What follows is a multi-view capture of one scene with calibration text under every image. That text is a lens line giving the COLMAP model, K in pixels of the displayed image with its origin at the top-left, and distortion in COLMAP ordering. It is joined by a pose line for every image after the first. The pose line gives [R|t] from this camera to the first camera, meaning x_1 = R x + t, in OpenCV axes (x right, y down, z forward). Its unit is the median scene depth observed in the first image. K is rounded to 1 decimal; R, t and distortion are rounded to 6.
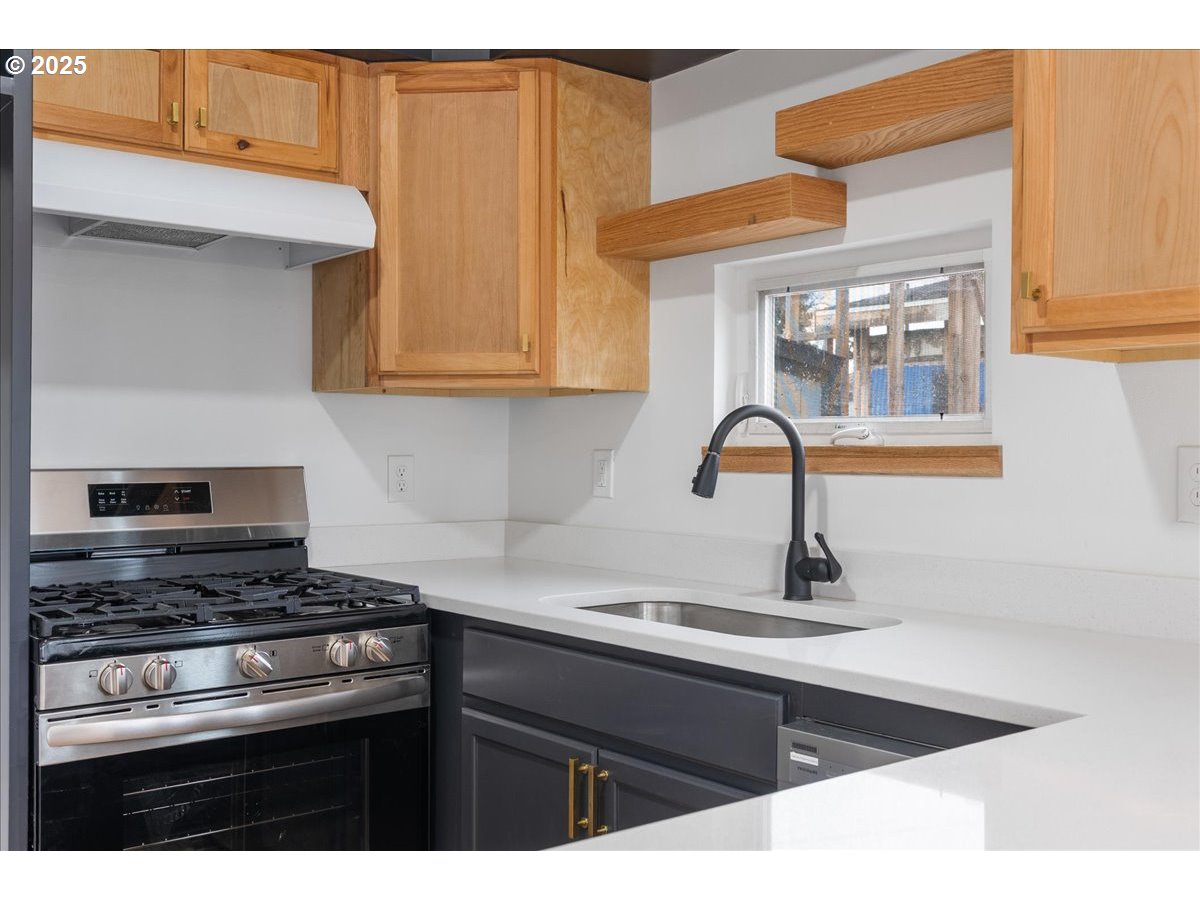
lens RADIAL K [[1194.9, 0, 600.0], [0, 1194.9, 450.0], [0, 0, 1]] dist [-0.005787, -0.000962]
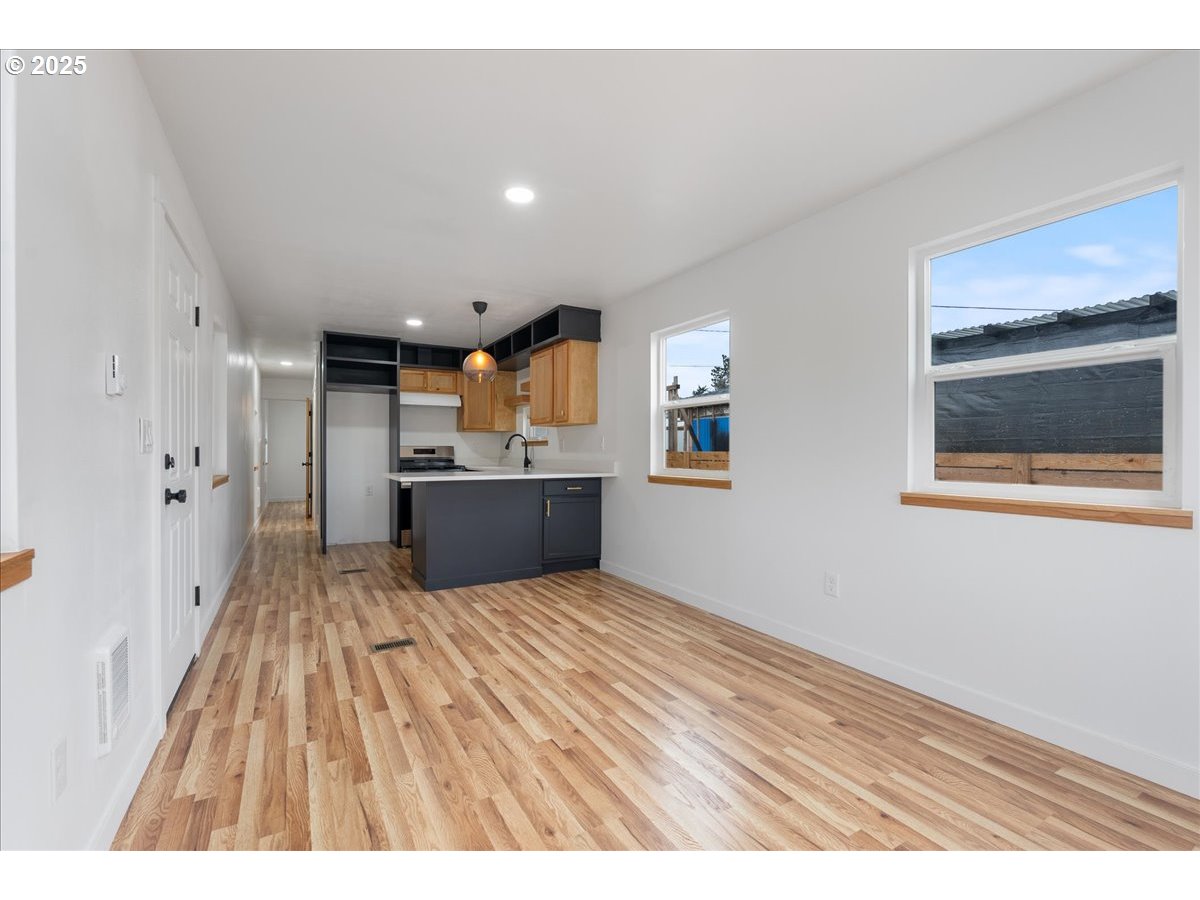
lens RADIAL K [[529.9, 0, 597.4], [0, 529.9, 451.1], [0, 0, 1]] dist [-0.001921, -0.000185]
pose [[0.985276, -0.004938, -0.170901, 0.842625], [0.004652, 0.999987, -0.002070, 0.047094], [0.170909, 0.001244, 0.985286, -1.308463]]
